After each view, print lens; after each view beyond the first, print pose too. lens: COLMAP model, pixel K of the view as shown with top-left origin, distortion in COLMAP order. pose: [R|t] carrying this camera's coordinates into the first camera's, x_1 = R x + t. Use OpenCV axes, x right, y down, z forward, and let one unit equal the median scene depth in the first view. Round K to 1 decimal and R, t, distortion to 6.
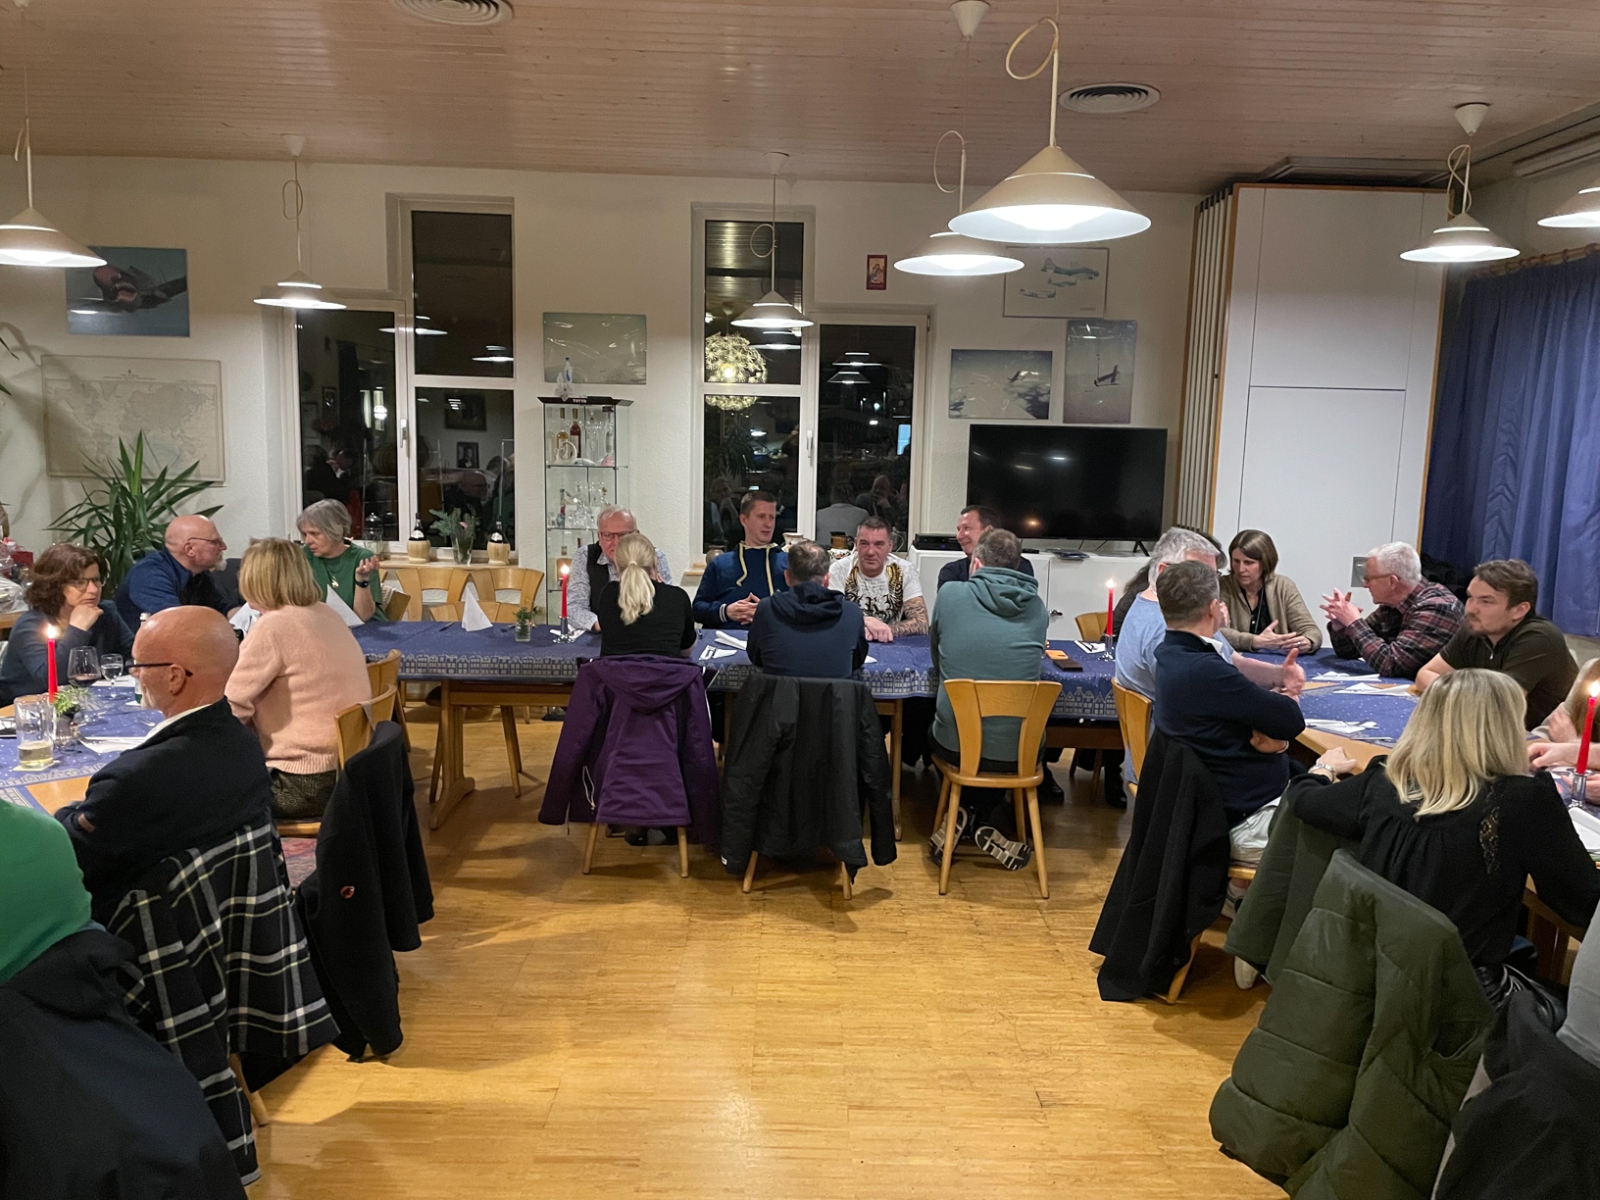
lens RADIAL K [[1196.5, 0, 807.6], [0, 1196.5, 586.0], [0, 0, 1]] dist [0.088565, -0.116590]
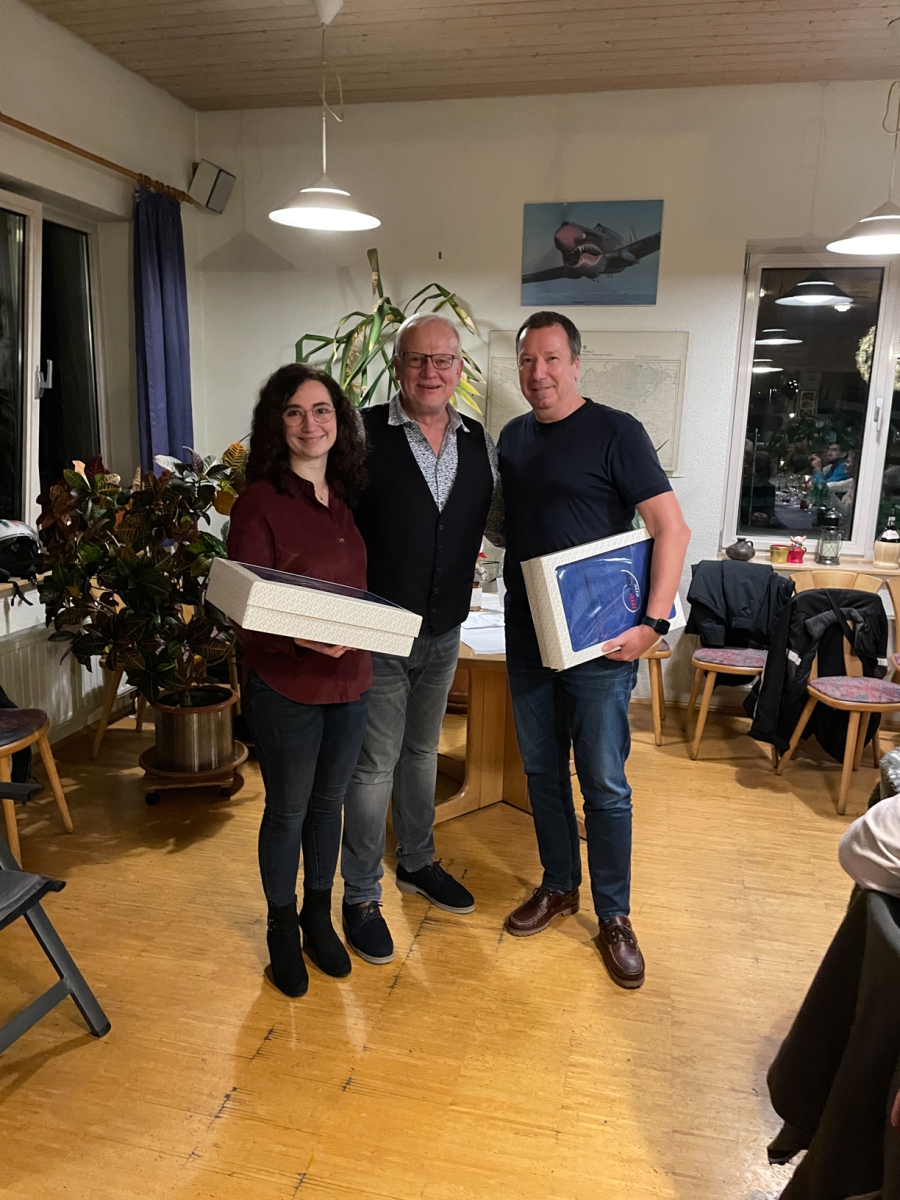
lens RADIAL K [[903.5, 0, 456.0], [0, 903.5, 599.7], [0, 0, 1]] dist [0.087327, -0.113600]
pose [[0.972335, 0.045704, -0.229078, -0.487060], [-0.030752, 0.997182, 0.068422, -0.033085], [0.231559, -0.059485, 0.971000, 0.312898]]
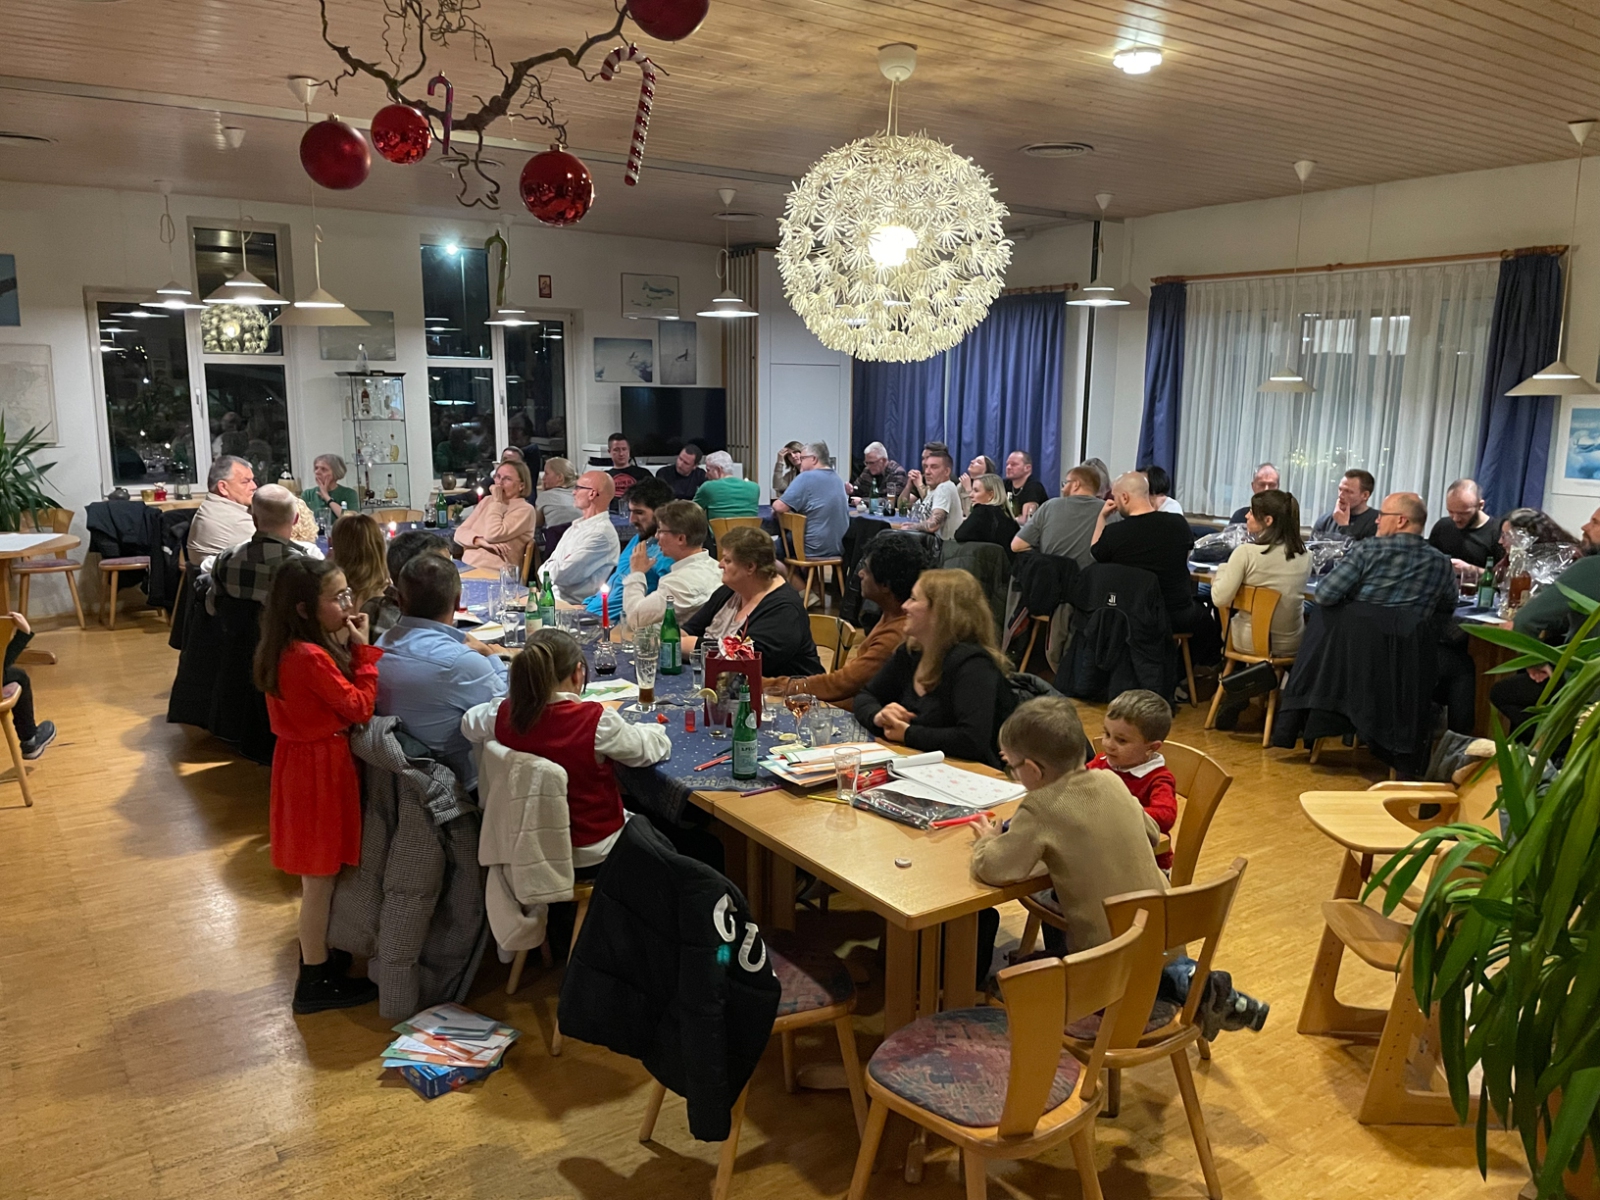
lens RADIAL K [[1205.8, 0, 817.5], [0, 1205.8, 604.0], [0, 0, 1]] dist [0.088097, -0.116261]
pose [[0.825642, -0.117921, 0.551734, -0.558504], [0.082921, 0.992657, 0.088071, 0.032633], [-0.558068, -0.026964, 0.829357, -0.488505]]
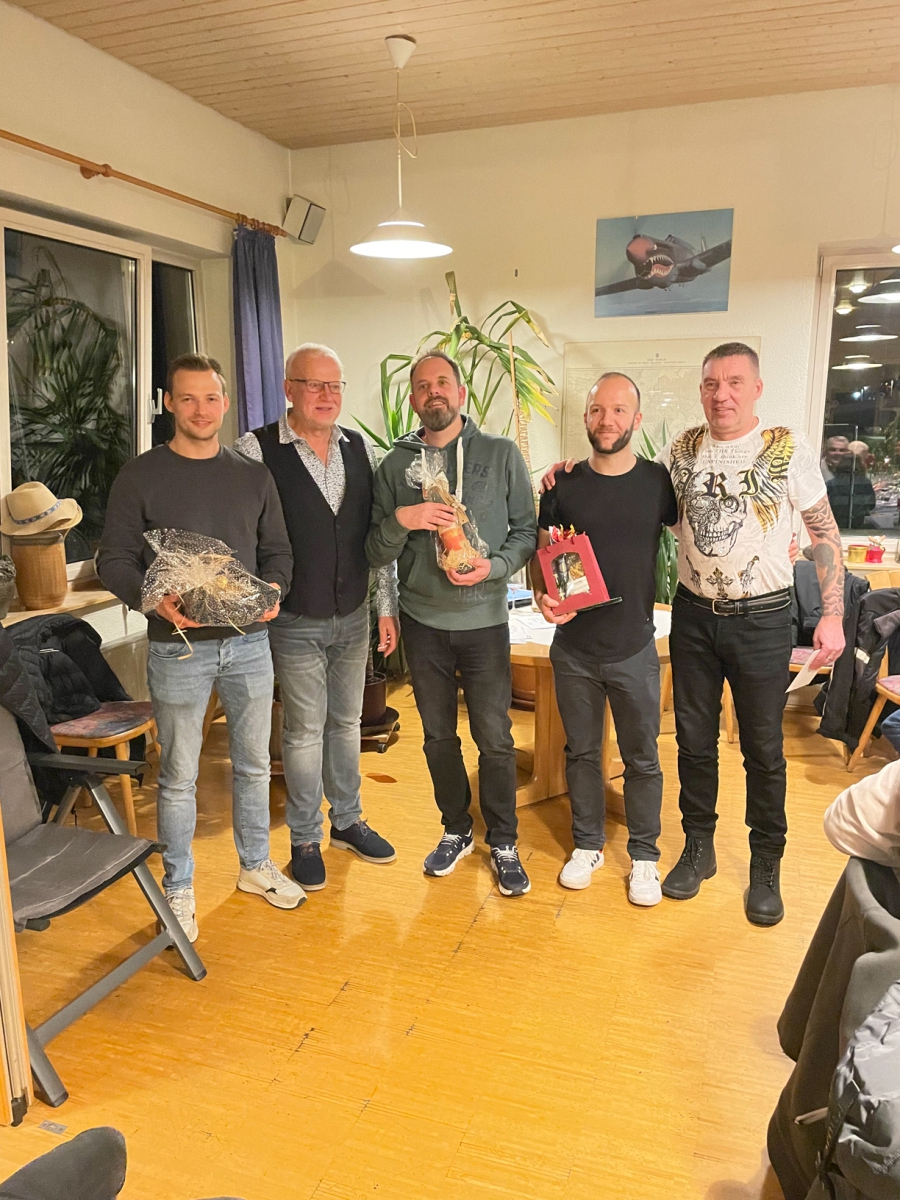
lens RADIAL K [[903.5, 0, 460.0], [0, 903.5, 611.4], [0, 0, 1]] dist [0.085039, -0.112221]
pose [[0.941163, 0.040168, -0.335558, -0.458136], [-0.014752, 0.996848, 0.077950, -0.034110], [0.337631, -0.068413, 0.938789, 0.285662]]
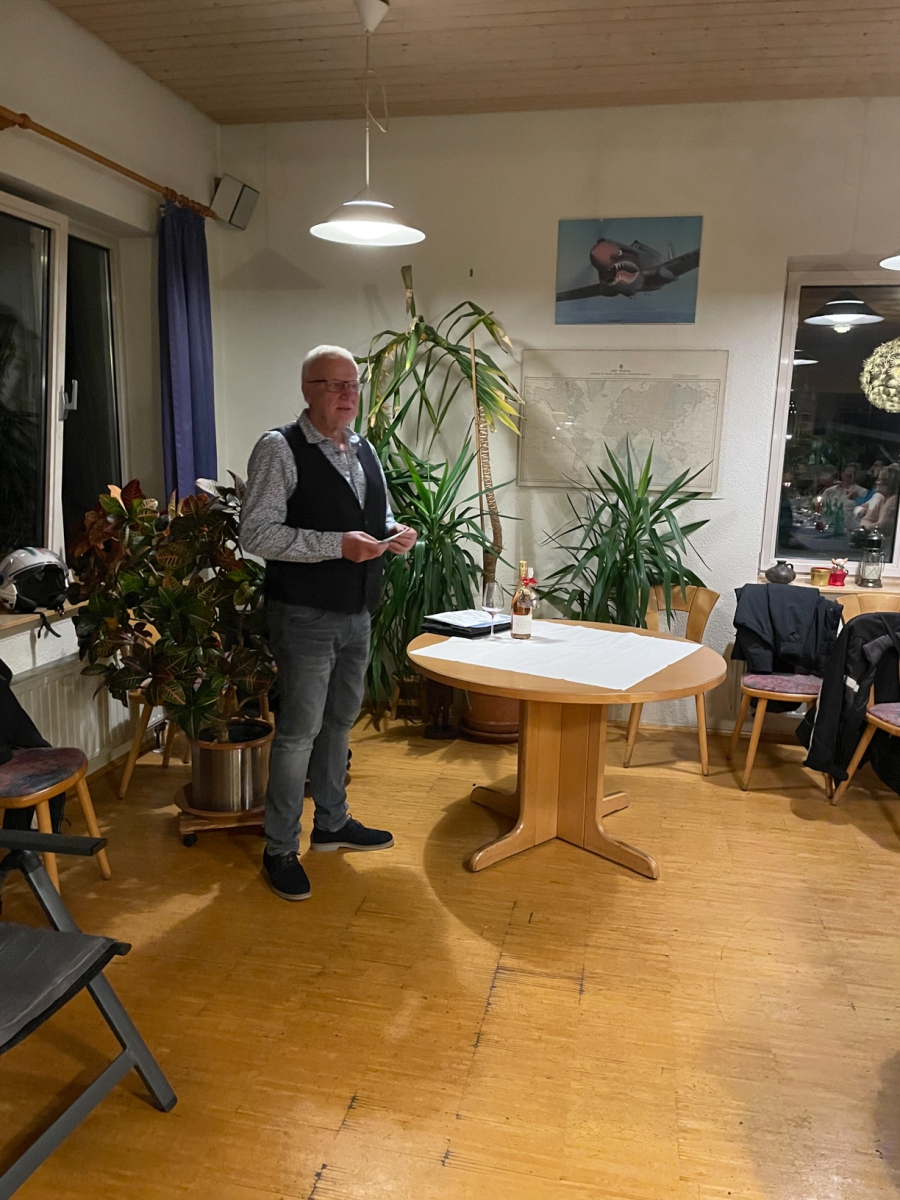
lens RADIAL K [[903.9, 0, 462.8], [0, 903.9, 610.1], [0, 0, 1]] dist [0.090142, -0.117171]
pose [[0.978062, 0.035341, -0.205296, -0.527736], [-0.024536, 0.998188, 0.054940, -0.033971], [0.206865, -0.048698, 0.977157, 0.324806]]
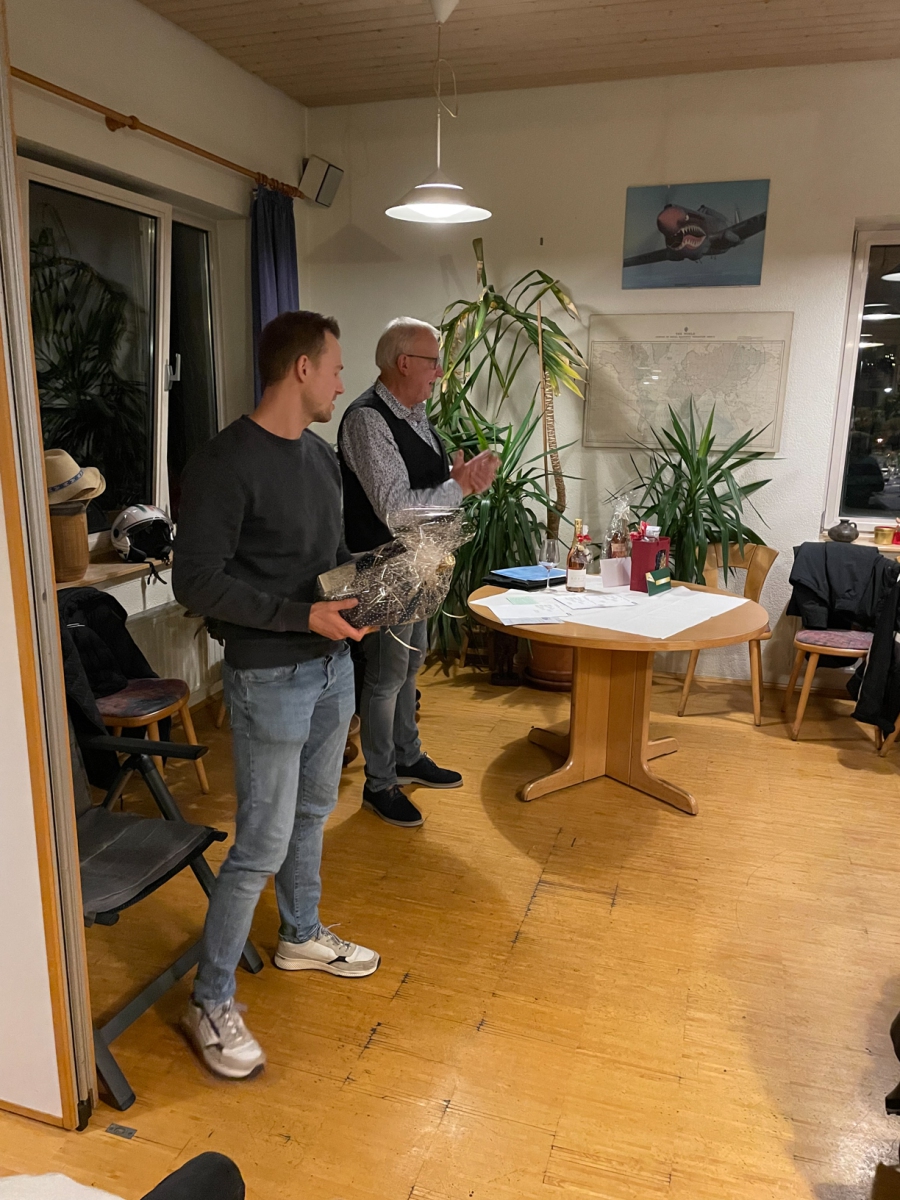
lens RADIAL K [[903.3, 0, 449.5], [0, 903.3, 603.0], [0, 0, 1]] dist [0.086592, -0.112534]
pose [[0.948668, 0.058155, -0.310880, -0.501278], [-0.029354, 0.994897, 0.096535, -0.034315], [0.314908, -0.082454, 0.945534, 0.286575]]
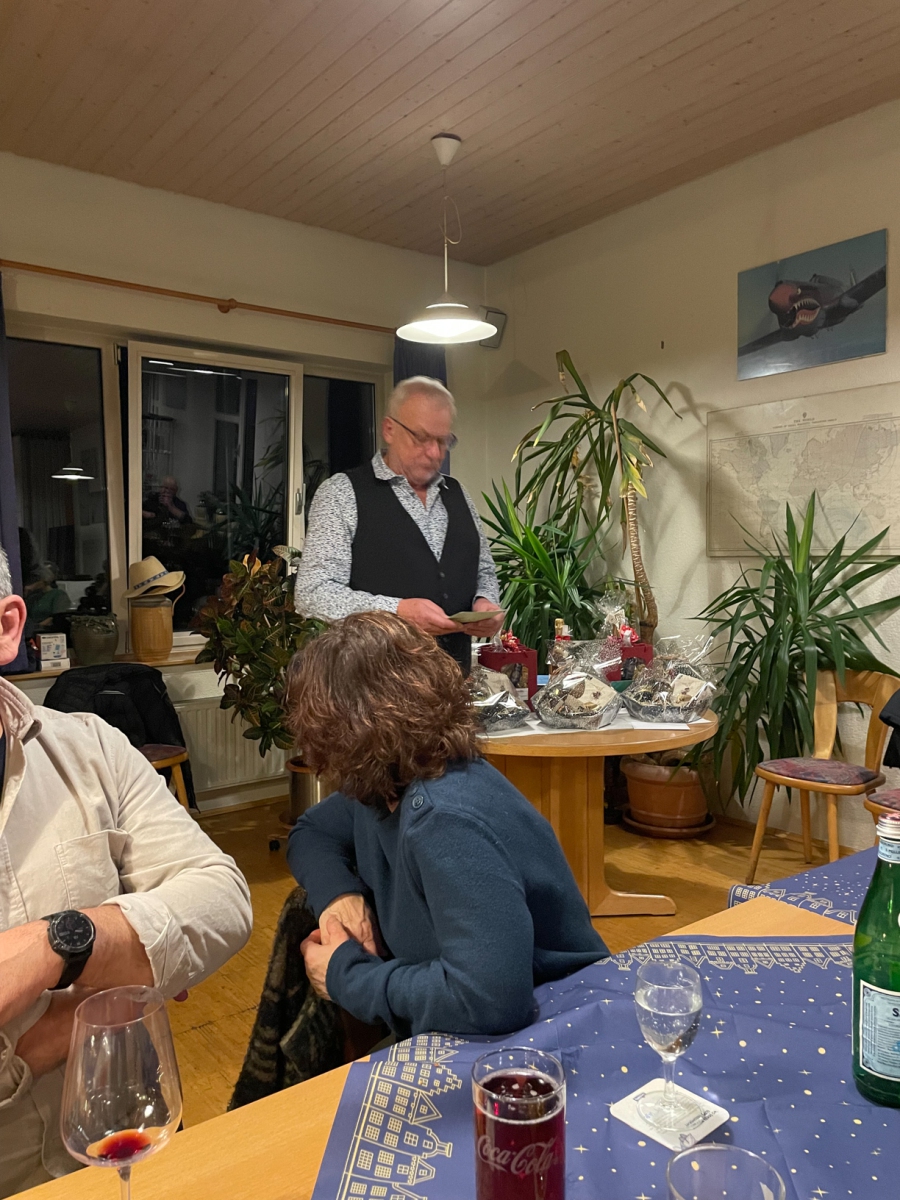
lens RADIAL K [[897.9, 0, 447.1], [0, 897.9, 601.5], [0, 0, 1]] dist [0.084443, -0.111911]
pose [[0.600991, 0.004884, -0.799241, -0.237751], [-0.073996, 0.996027, -0.049555, -0.015885], [0.795823, 0.088923, 0.598964, 0.493498]]
